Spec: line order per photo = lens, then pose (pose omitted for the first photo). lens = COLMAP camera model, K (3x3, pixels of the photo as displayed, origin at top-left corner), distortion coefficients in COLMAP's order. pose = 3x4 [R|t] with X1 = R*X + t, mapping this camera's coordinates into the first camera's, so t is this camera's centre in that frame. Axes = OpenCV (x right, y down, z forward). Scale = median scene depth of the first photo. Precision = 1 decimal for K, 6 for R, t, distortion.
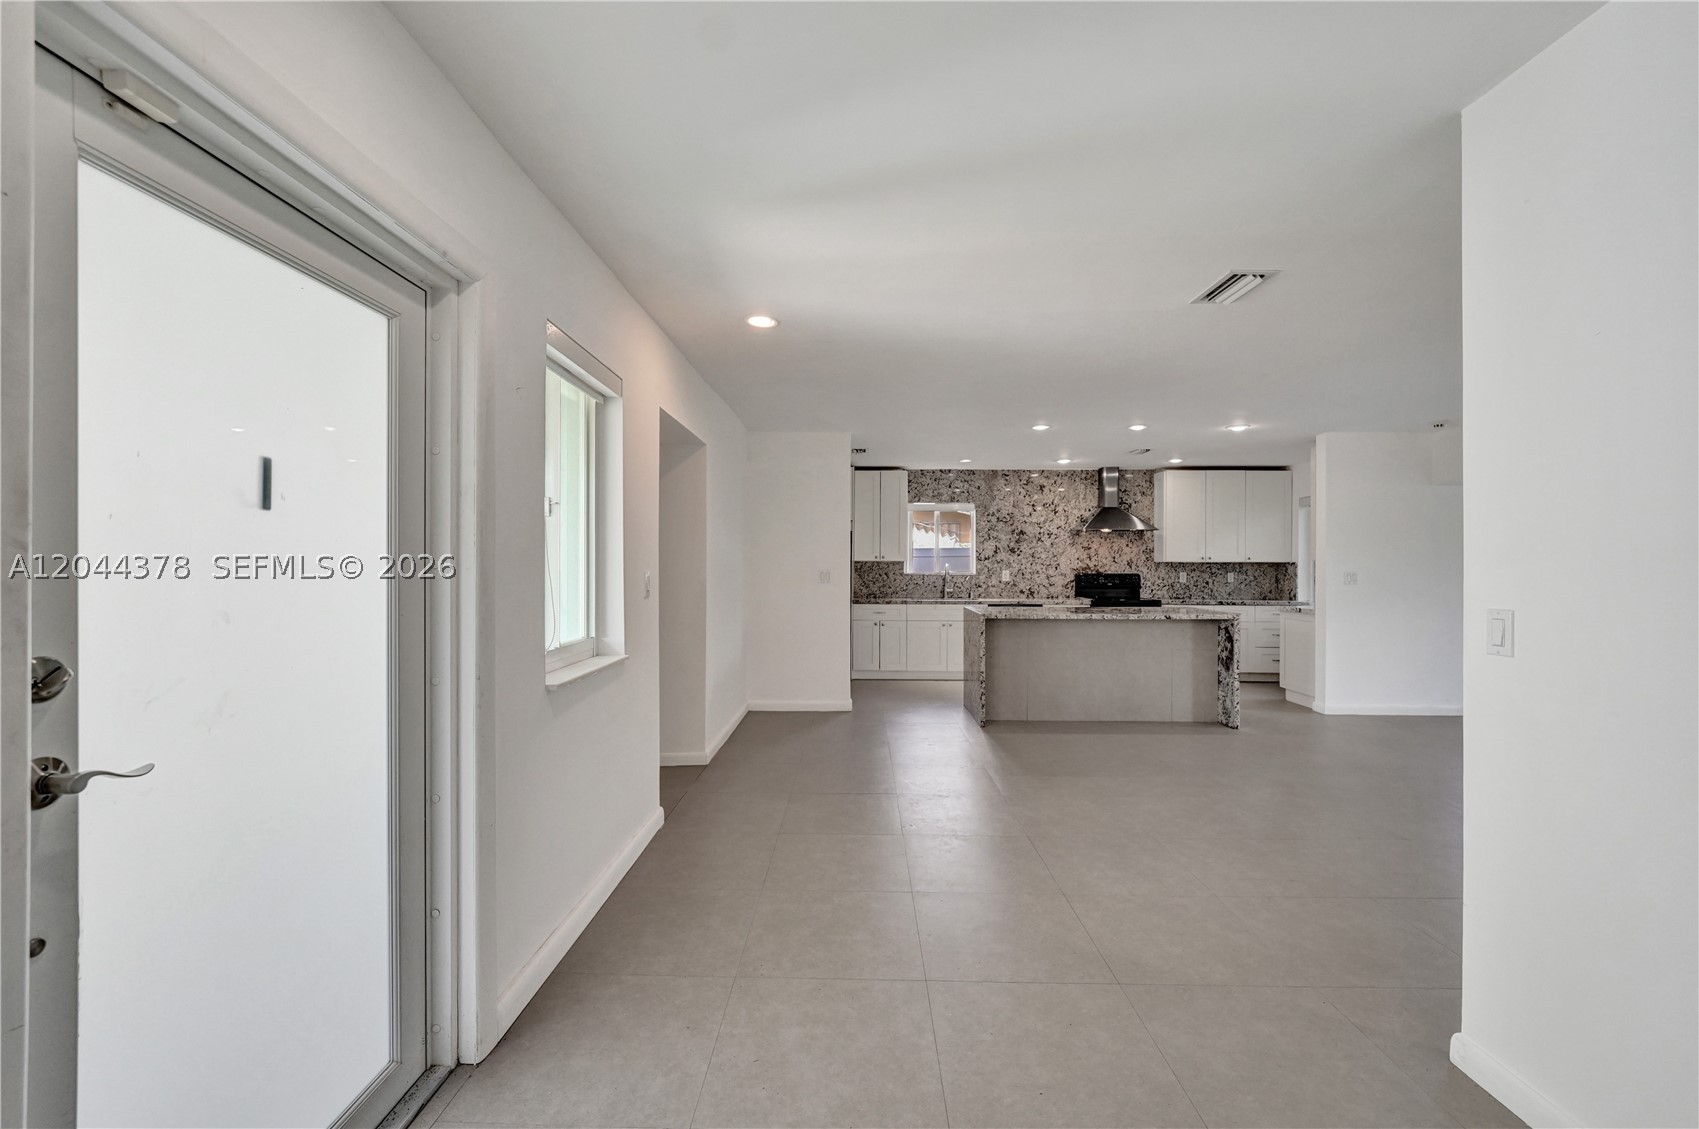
lens RADIAL K [[701.0, 0, 850.7], [0, 701.0, 557.3], [0, 0, 1]] dist [-0.003018, 0.000055]
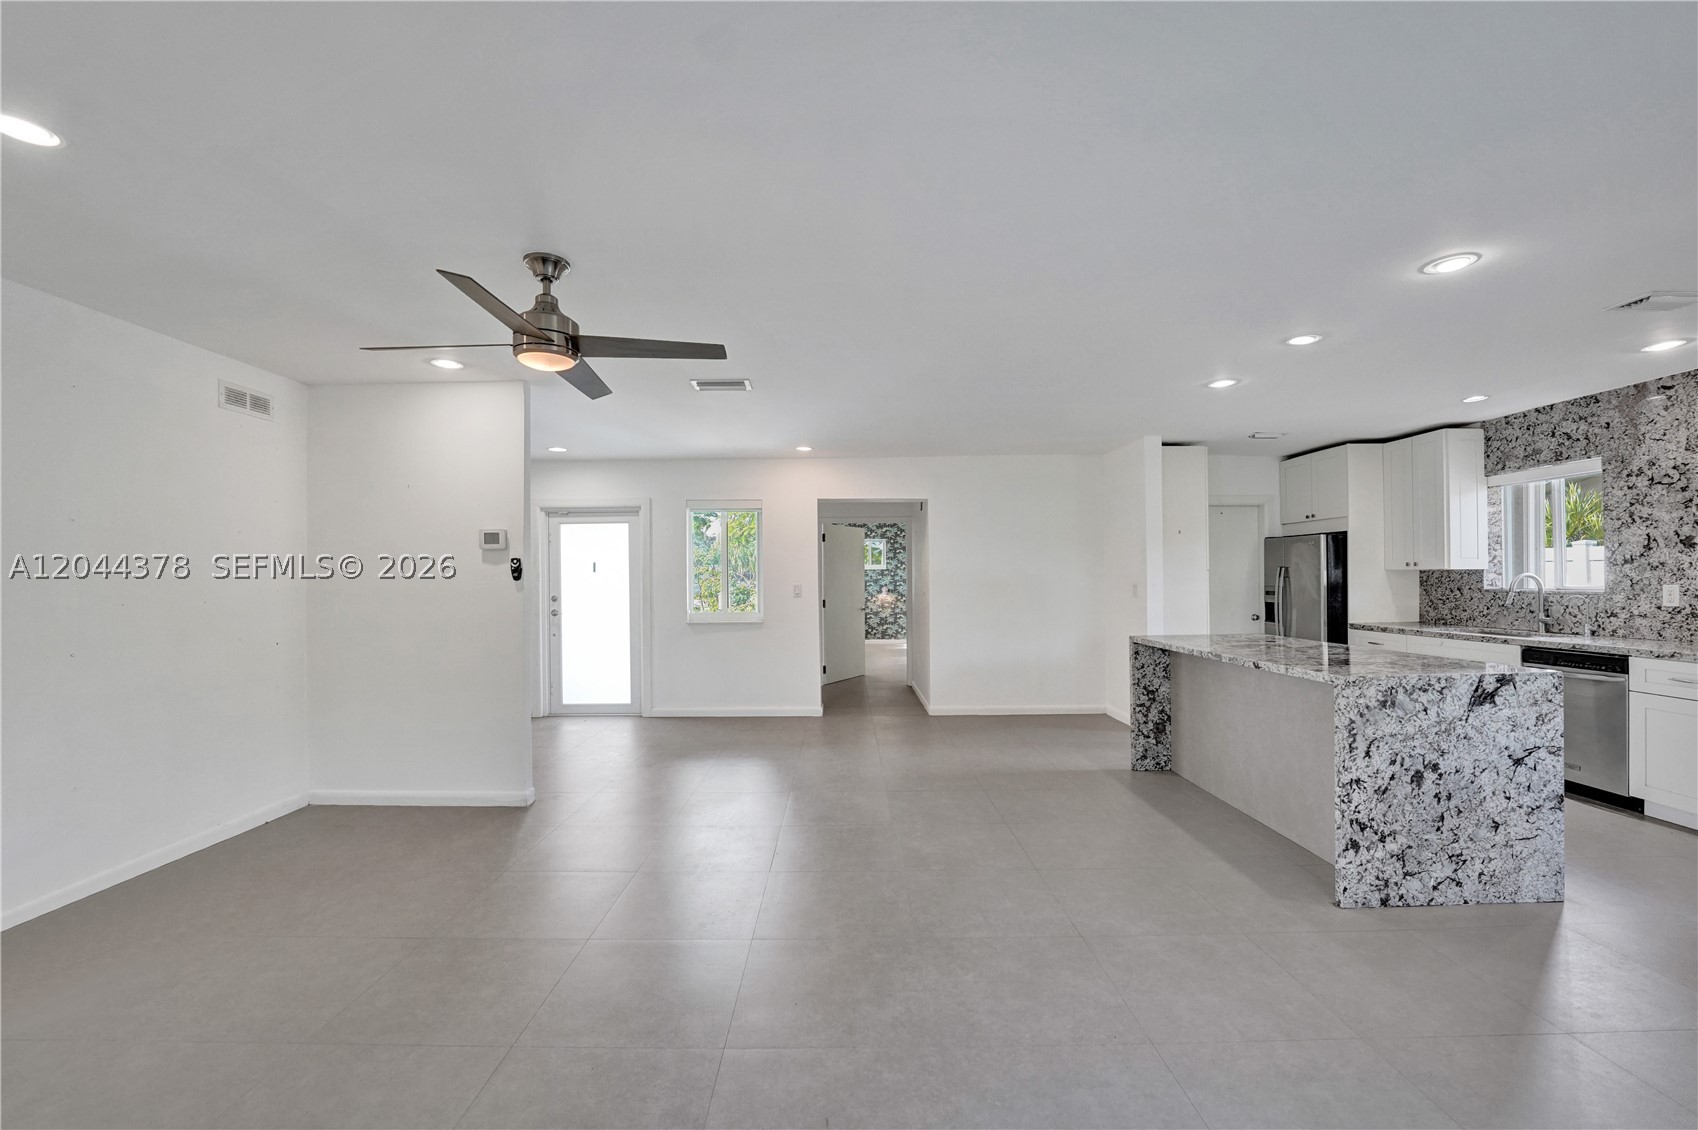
lens RADIAL K [[693.5, 0, 839.2], [0, 693.5, 577.4], [0, 0, 1]] dist [-0.022085, 0.000071]
pose [[0.019041, -0.006081, -0.999800, 0.671648], [0.020086, 0.999782, -0.005699, 0.004918], [0.999617, -0.019973, 0.019159, 0.417198]]
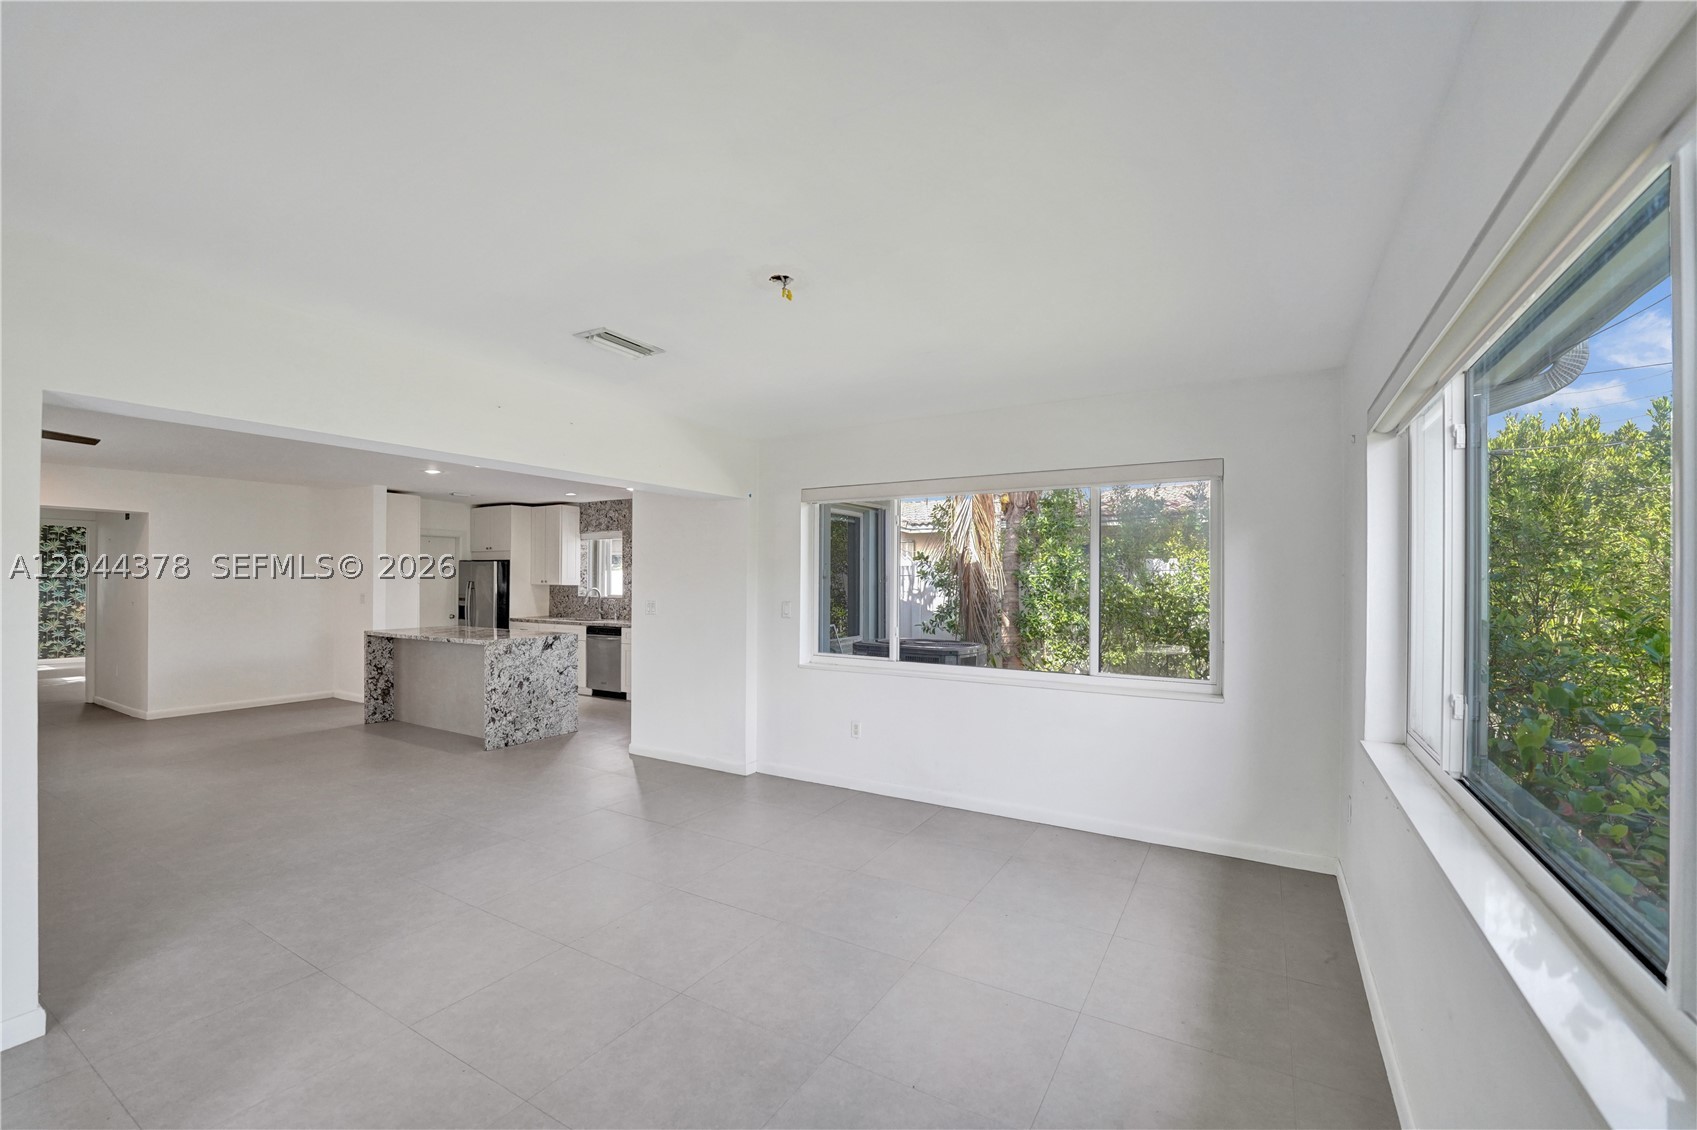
lens RADIAL K [[693.1, 0, 838.7], [0, 693.1, 577.3], [0, 0, 1]] dist [-0.022085, 0.000071]
pose [[0.875874, -0.002041, -0.482535, 0.974604], [0.004035, 0.999987, 0.003095, -0.008264], [0.482522, -0.004657, 0.875871, 0.236746]]
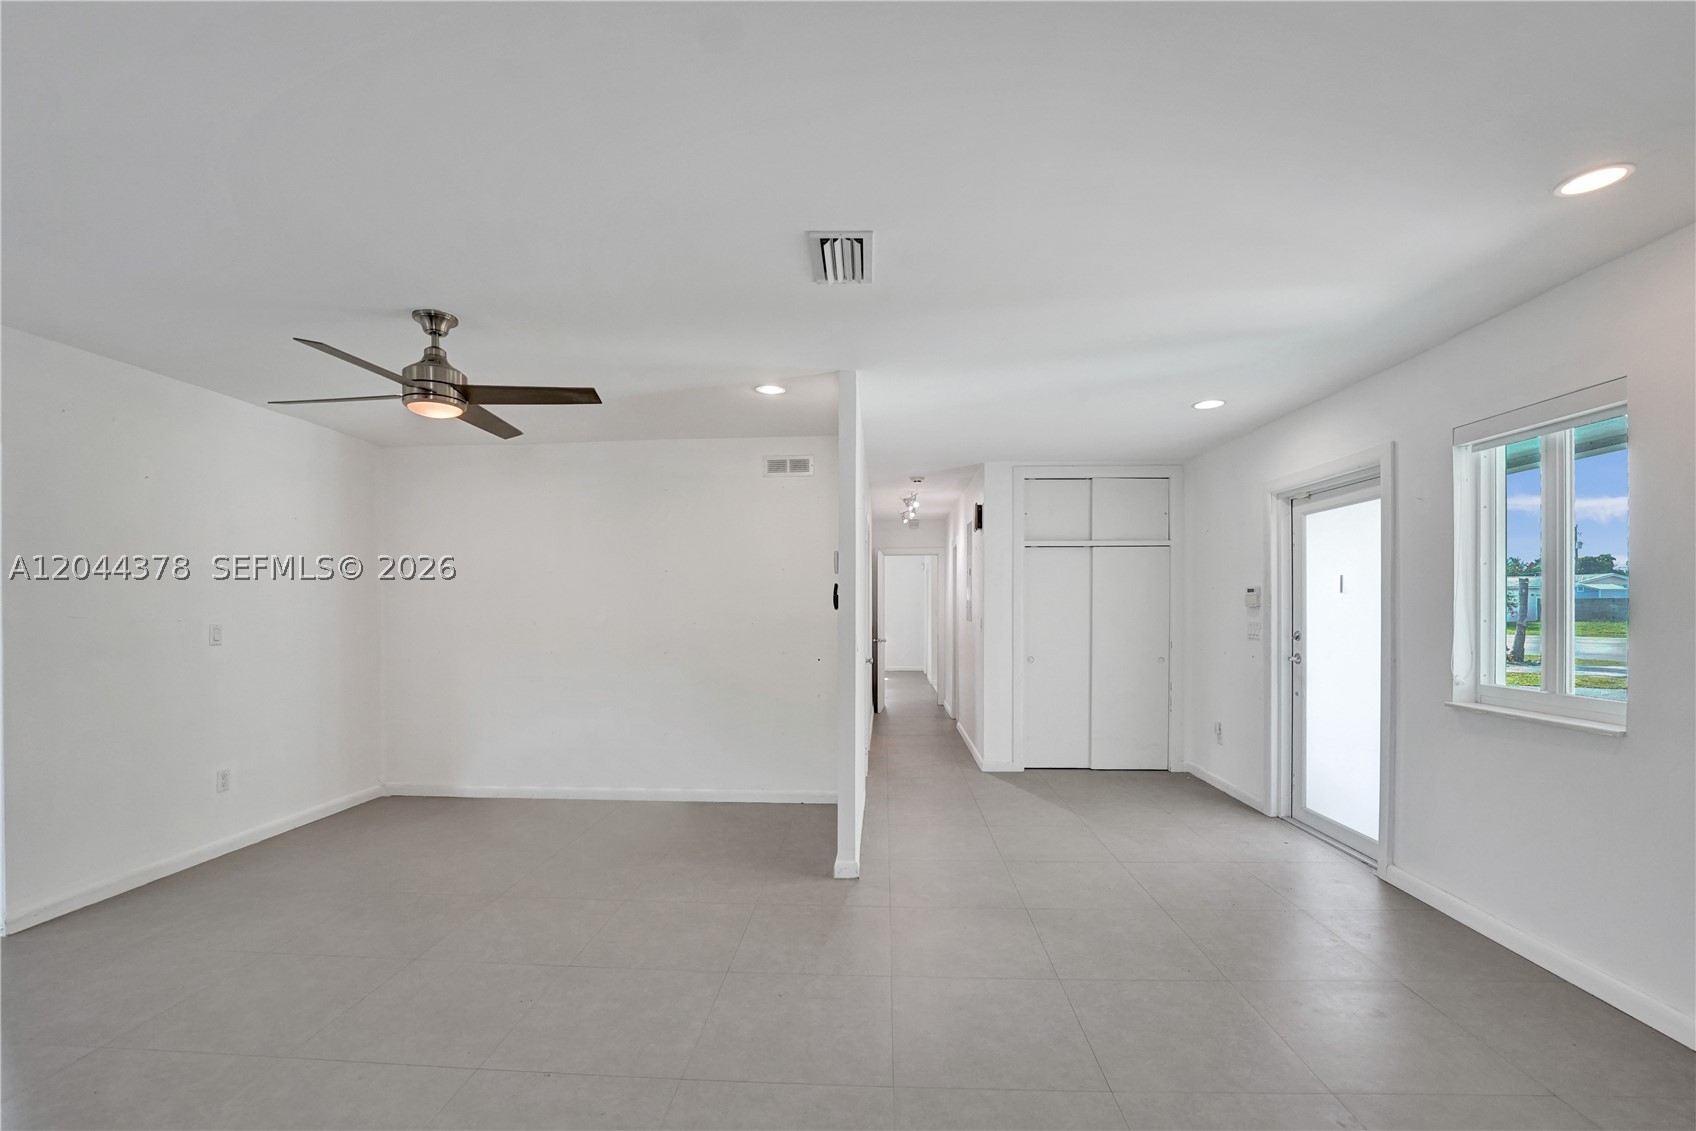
lens RADIAL K [[714.5, 0, 856.2], [0, 714.5, 608.8], [0, 0, 1]] dist [-0.010803, -0.000045]
pose [[-0.999838, -0.000450, 0.017977, 0.182900], [-0.000577, 0.999975, -0.007066, 0.002844], [-0.017973, -0.007075, -0.999813, 0.621250]]
